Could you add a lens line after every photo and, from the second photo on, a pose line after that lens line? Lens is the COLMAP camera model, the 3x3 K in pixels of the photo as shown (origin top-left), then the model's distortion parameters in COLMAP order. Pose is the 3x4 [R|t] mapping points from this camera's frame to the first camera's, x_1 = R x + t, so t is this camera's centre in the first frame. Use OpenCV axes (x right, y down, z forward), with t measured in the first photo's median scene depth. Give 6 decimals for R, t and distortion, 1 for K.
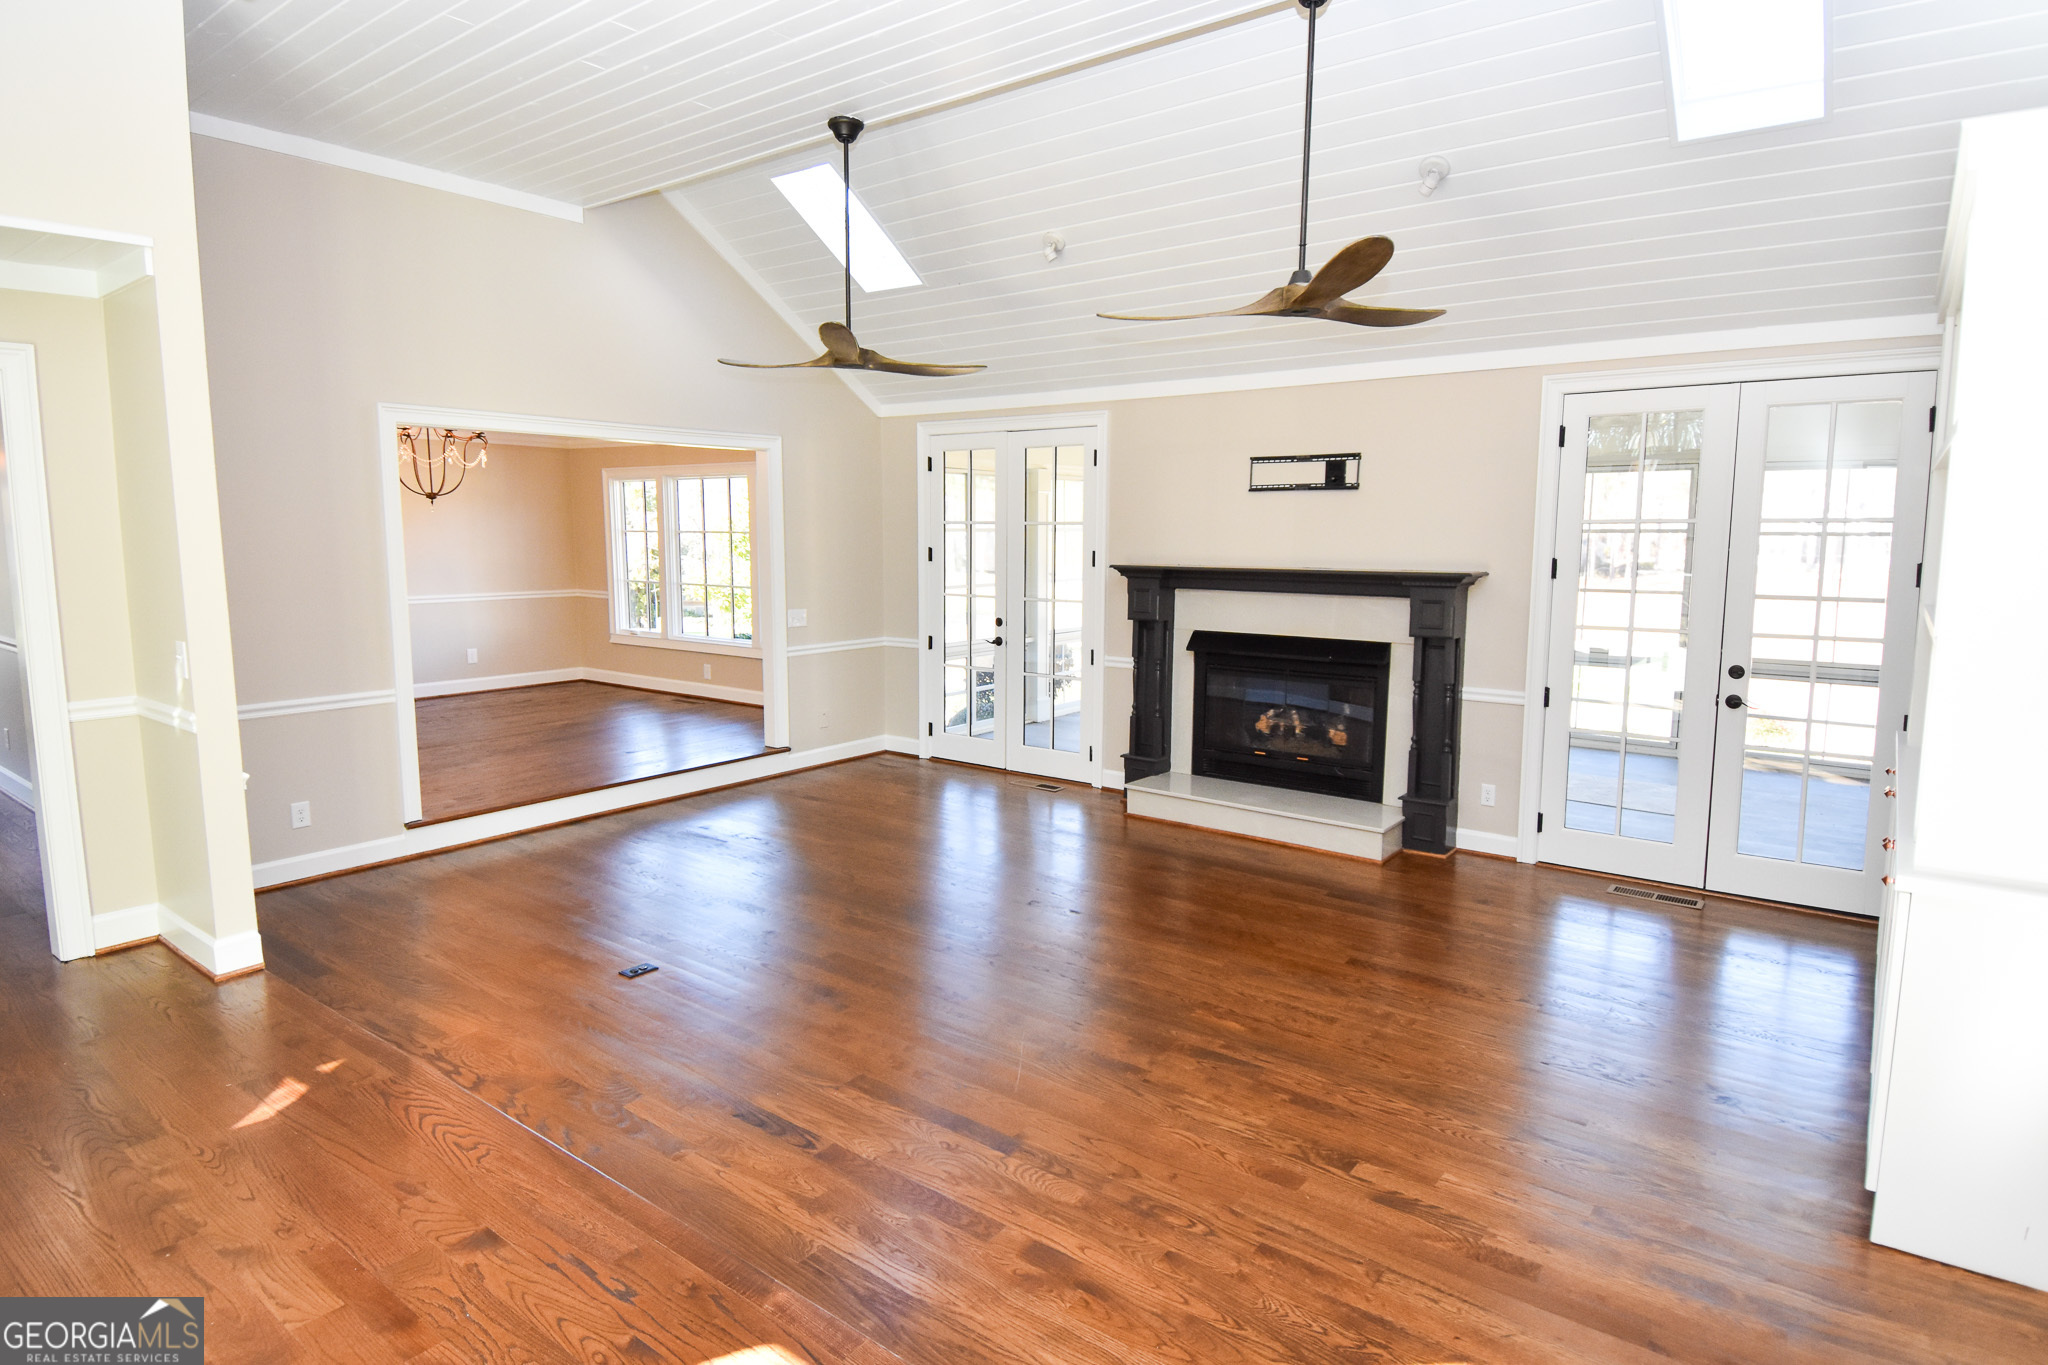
lens RADIAL K [[1099.0, 0, 1010.7], [0, 1099.0, 679.5], [0, 0, 1]] dist [0.048486, -0.051139]
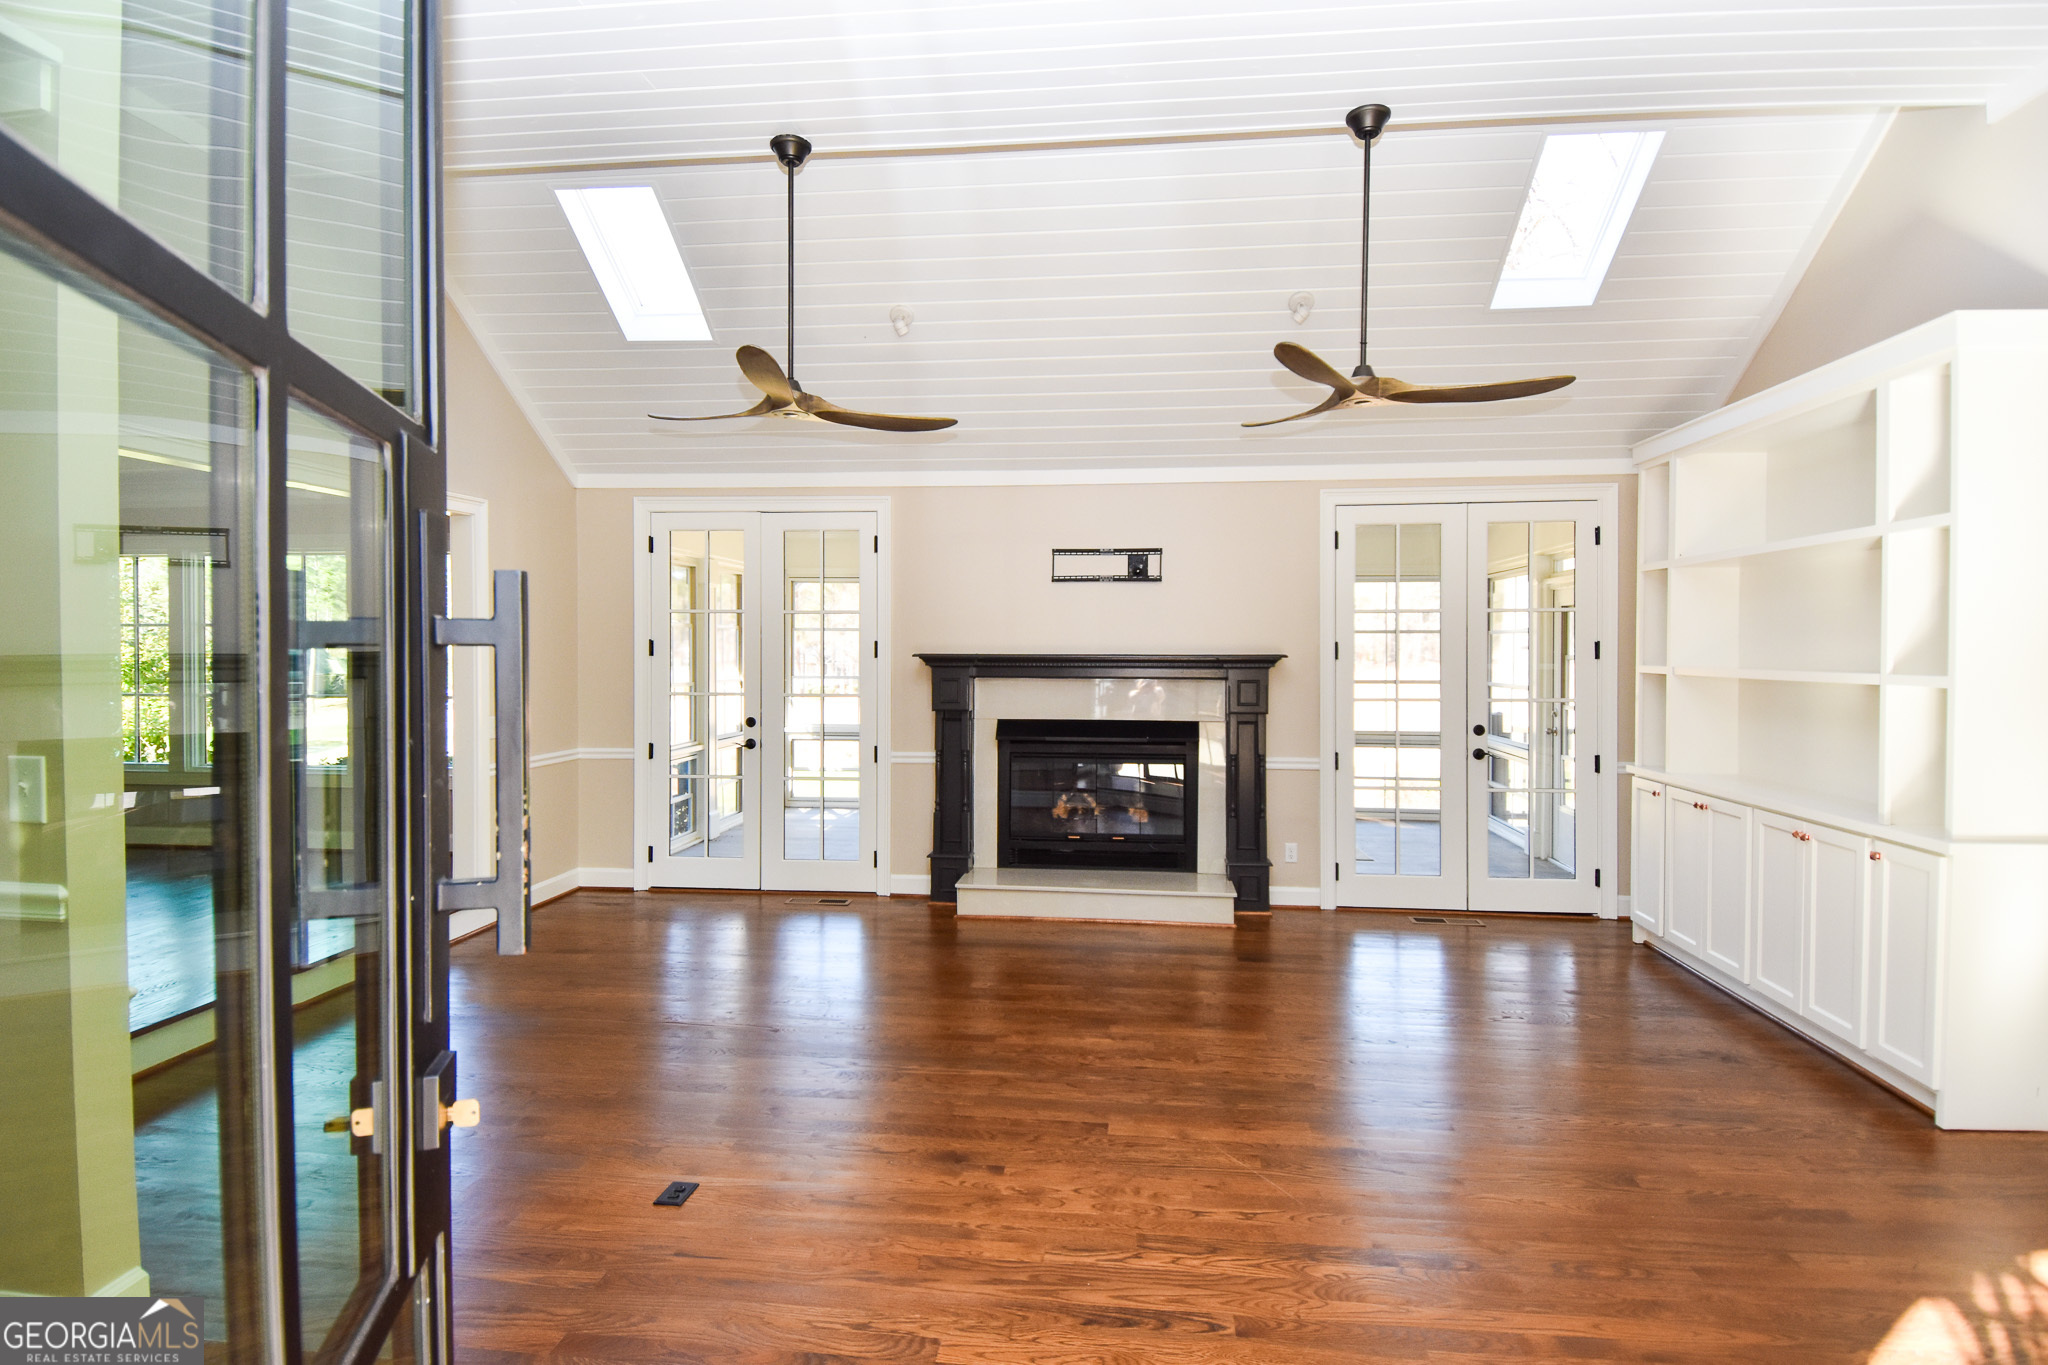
lens RADIAL K [[1099.0, 0, 943.7], [0, 1099.0, 677.2], [0, 0, 1]] dist [0.048486, -0.051139]
pose [[0.856087, -0.010164, 0.516732, -0.425859], [0.069174, 0.993064, -0.095070, 0.009057], [-0.512181, 0.117132, 0.850853, 0.201172]]
